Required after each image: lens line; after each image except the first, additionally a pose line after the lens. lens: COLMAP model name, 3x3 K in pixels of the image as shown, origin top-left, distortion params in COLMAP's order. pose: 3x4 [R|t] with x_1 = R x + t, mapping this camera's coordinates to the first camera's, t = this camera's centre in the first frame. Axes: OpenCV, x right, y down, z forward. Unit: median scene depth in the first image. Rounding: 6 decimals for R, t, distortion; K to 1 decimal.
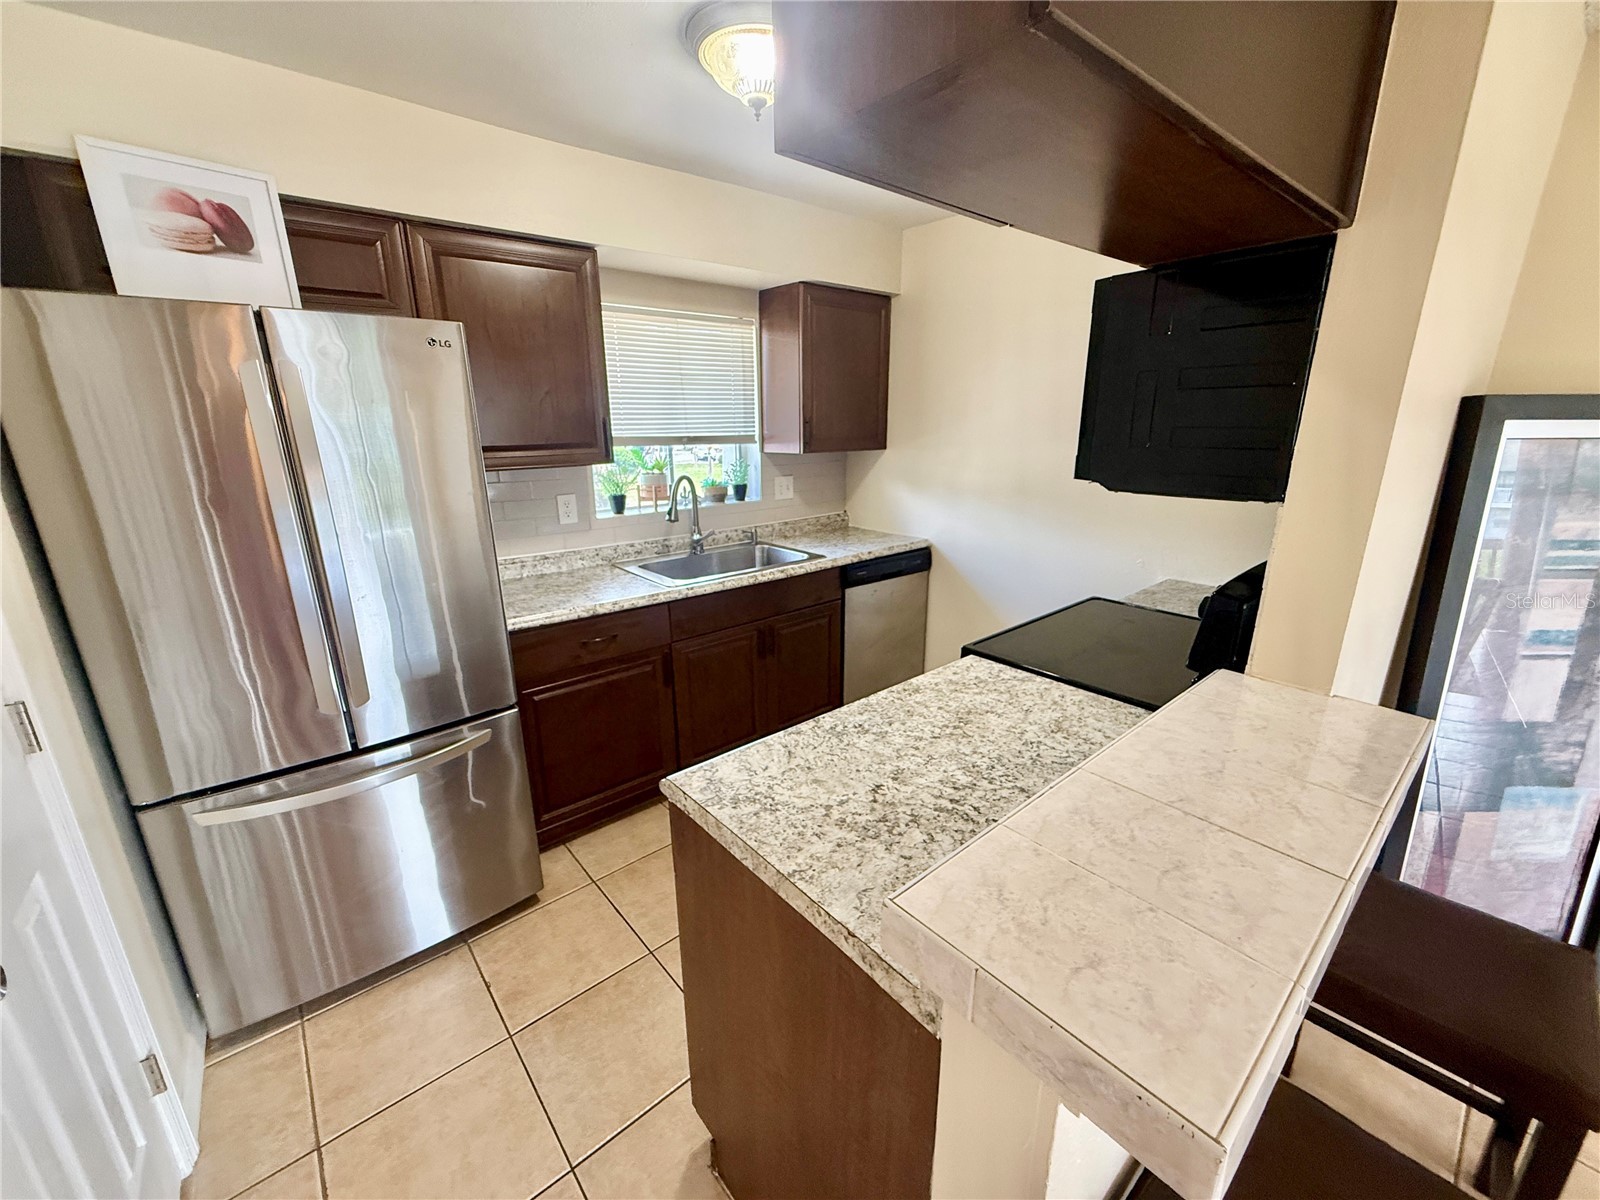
lens RADIAL K [[636.5, 0, 795.2], [0, 636.5, 599.2], [0, 0, 1]] dist [-0.001283, 0.000463]
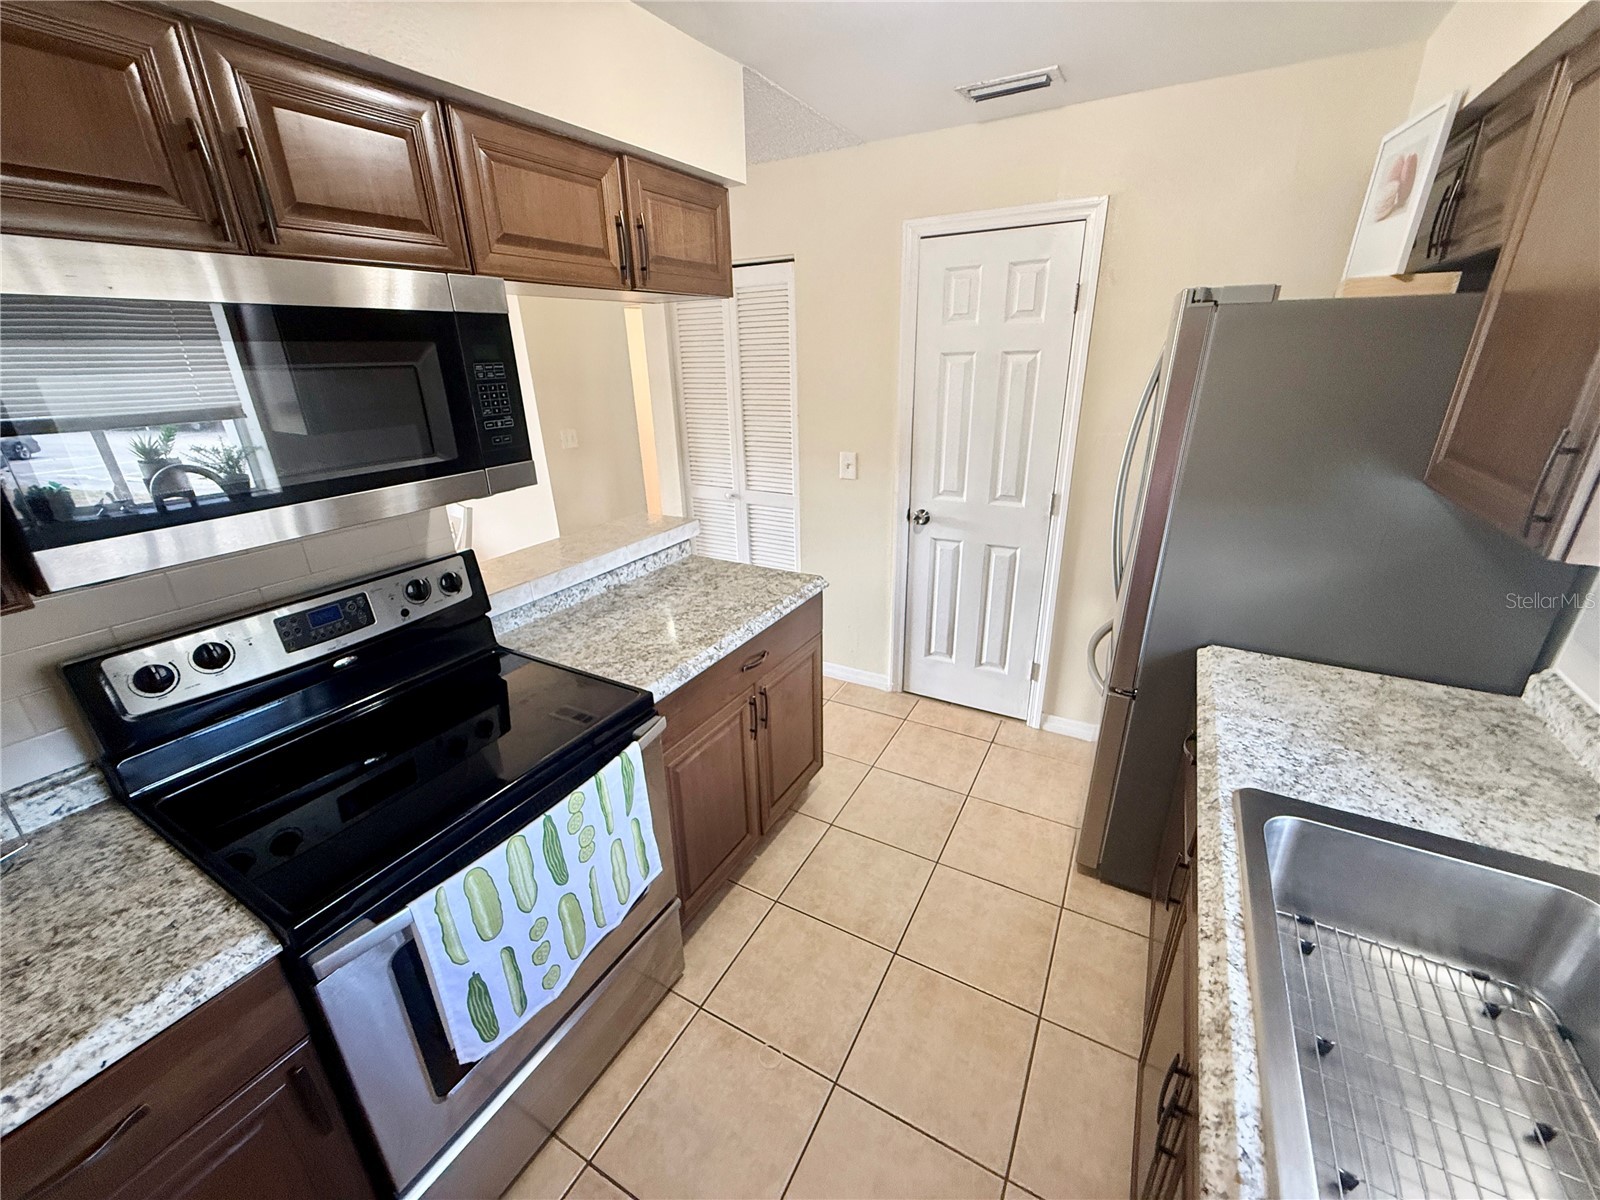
lens RADIAL K [[638.5, 0, 797.1], [0, 638.5, 599.3], [0, 0, 1]] dist [0.000014, 0.000523]
pose [[-0.935794, 0.154465, -0.316907, 0.467842], [-0.068829, 0.801562, 0.593936, -0.767850], [0.345763, 0.577615, -0.739466, 2.288417]]
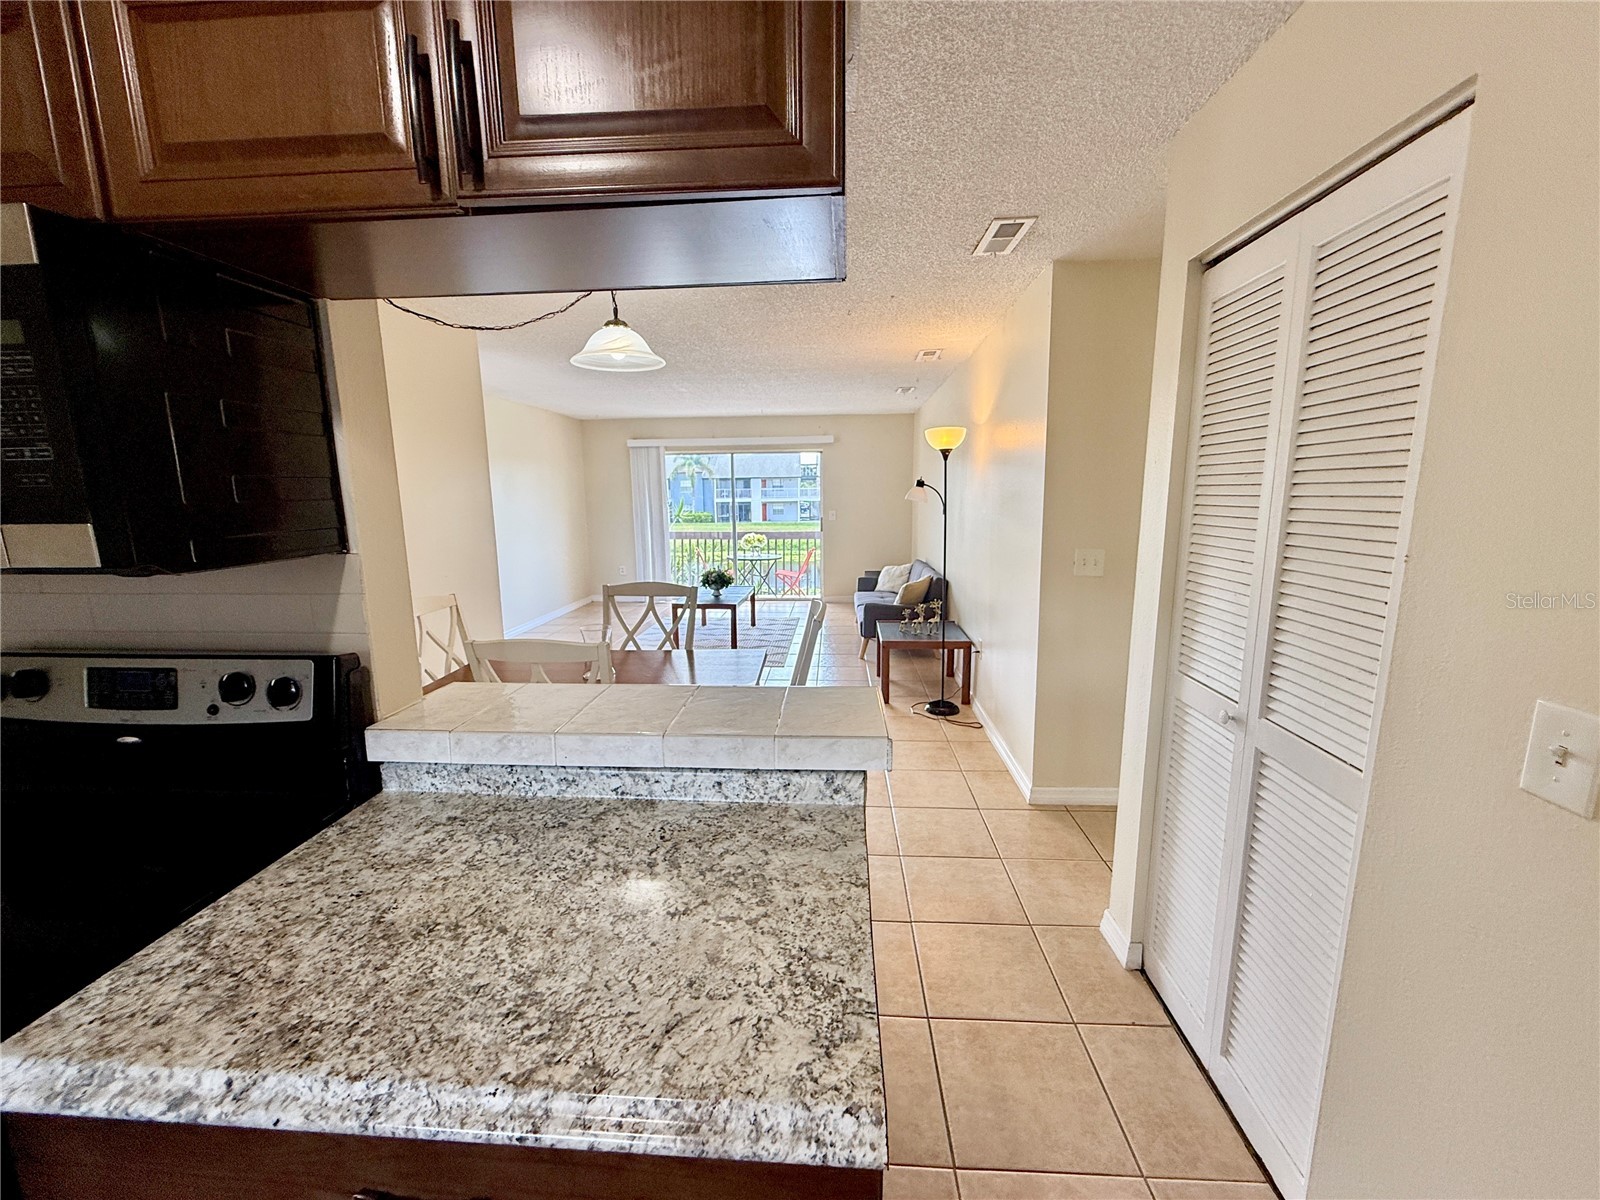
lens RADIAL K [[640.3, 0, 795.7], [0, 640.3, 595.8], [0, 0, 1]] dist [-0.001022, -0.000427]
pose [[-0.721377, -0.096229, 0.685824, -0.429081], [0.206027, 0.915643, 0.345183, -0.271718], [-0.661186, 0.390305, -0.640698, 1.124669]]
